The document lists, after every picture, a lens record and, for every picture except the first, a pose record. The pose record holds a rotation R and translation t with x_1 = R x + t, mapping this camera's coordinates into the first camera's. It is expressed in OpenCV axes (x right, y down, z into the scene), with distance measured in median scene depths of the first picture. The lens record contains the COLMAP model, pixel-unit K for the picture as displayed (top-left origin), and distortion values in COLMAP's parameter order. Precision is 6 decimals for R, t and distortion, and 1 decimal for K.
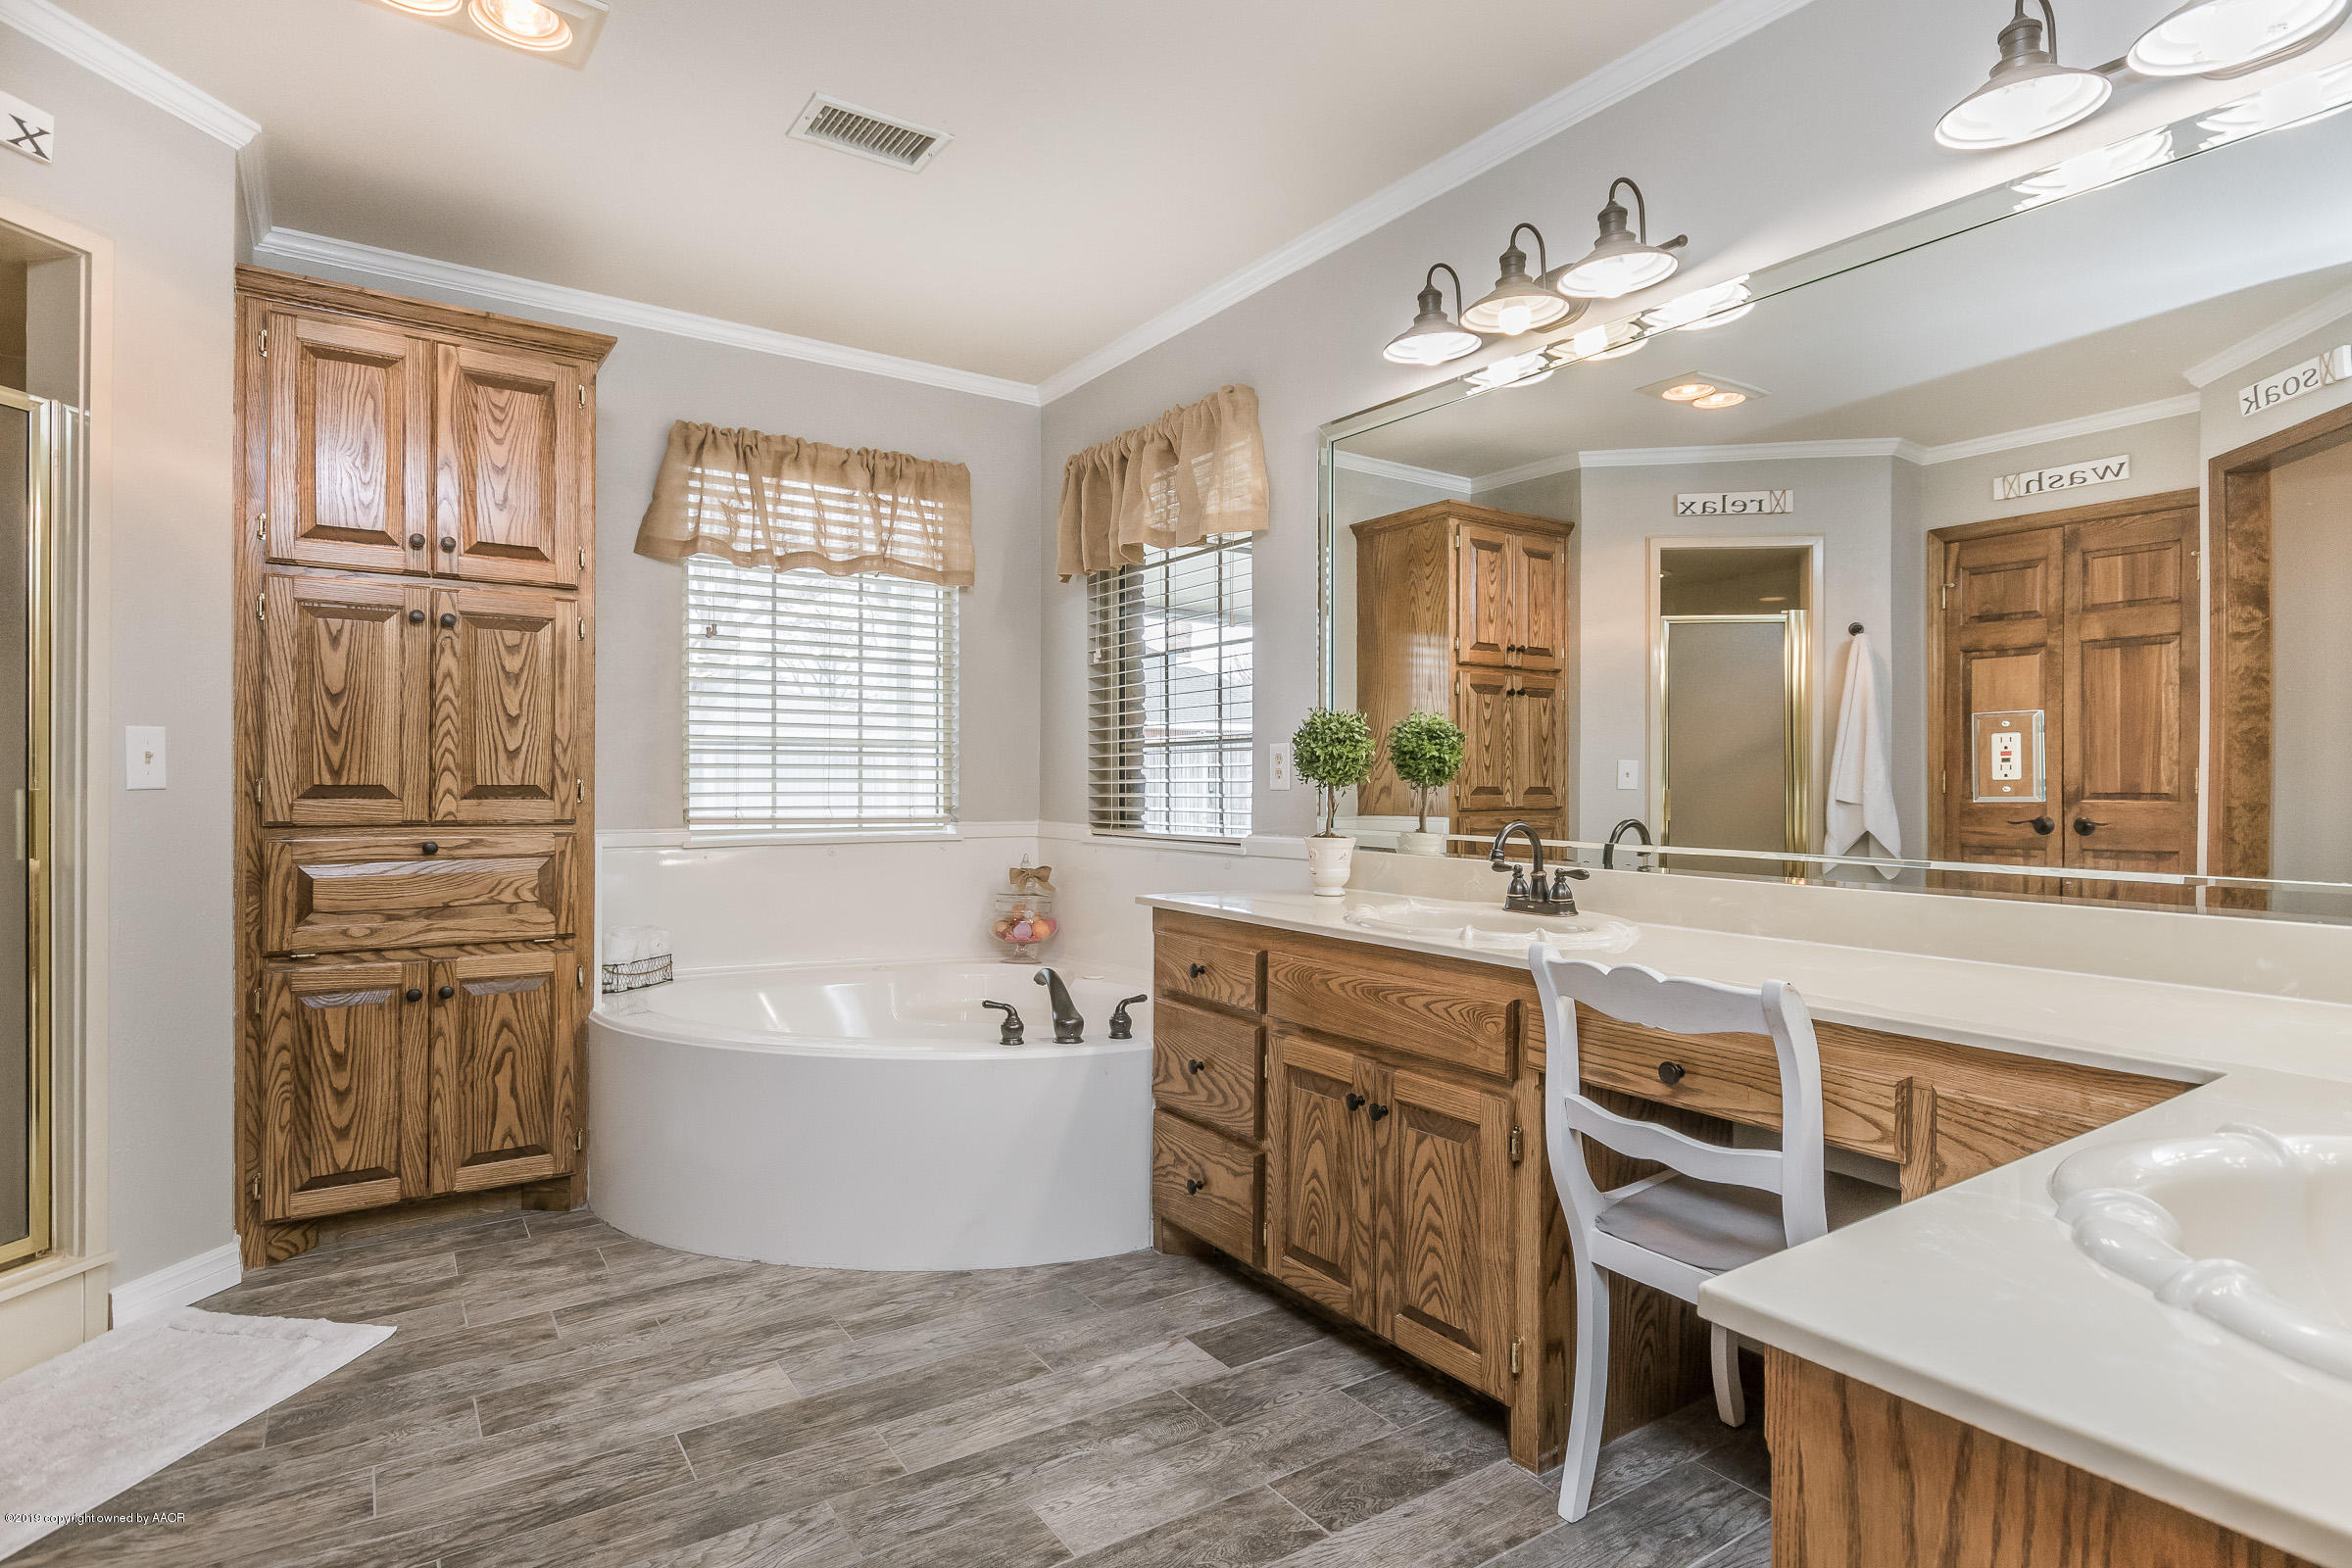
lens RADIAL K [[1239.1, 0, 1177.8], [0, 1239.1, 789.8], [0, 0, 1]] dist [0.003116, 0.002172]
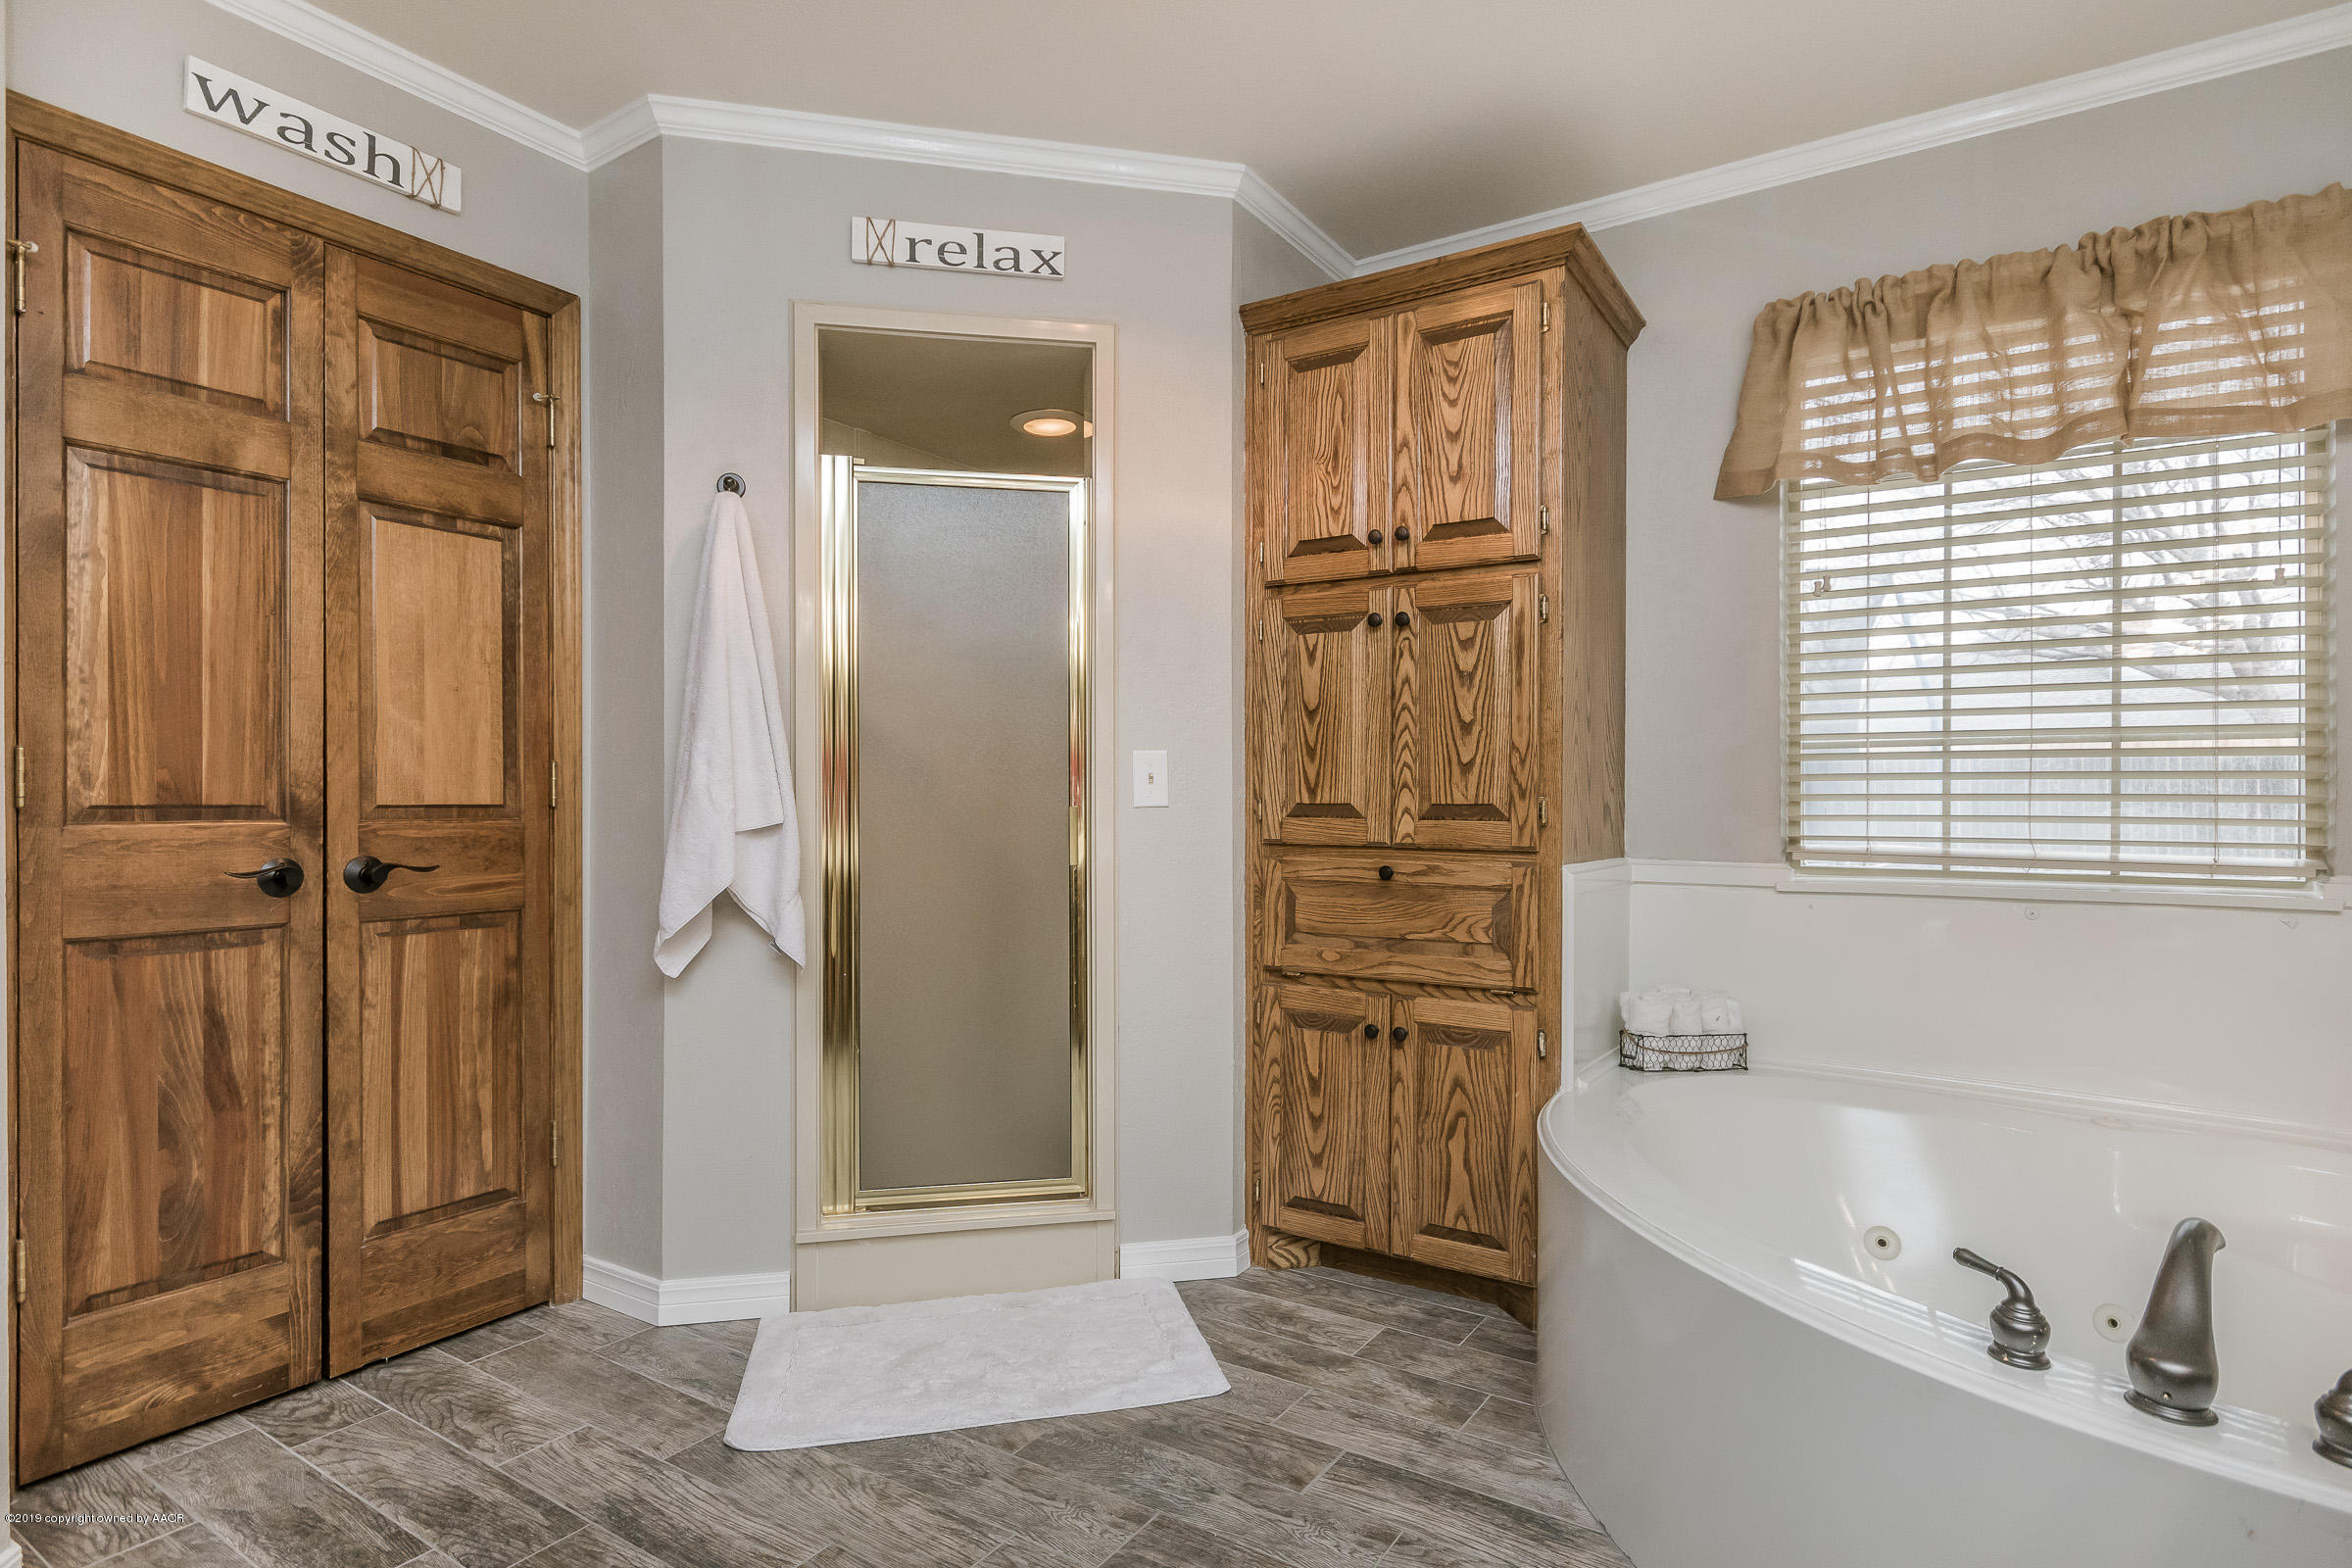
lens RADIAL K [[1218.0, 0, 1173.3], [0, 1218.0, 809.7], [0, 0, 1]] dist [0.000710, 0.000074]
pose [[0.382143, 0.006785, -0.924078, 0.161266], [-0.005635, 0.999972, 0.005012, -0.003065], [0.924086, 0.003292, 0.382170, 0.509457]]
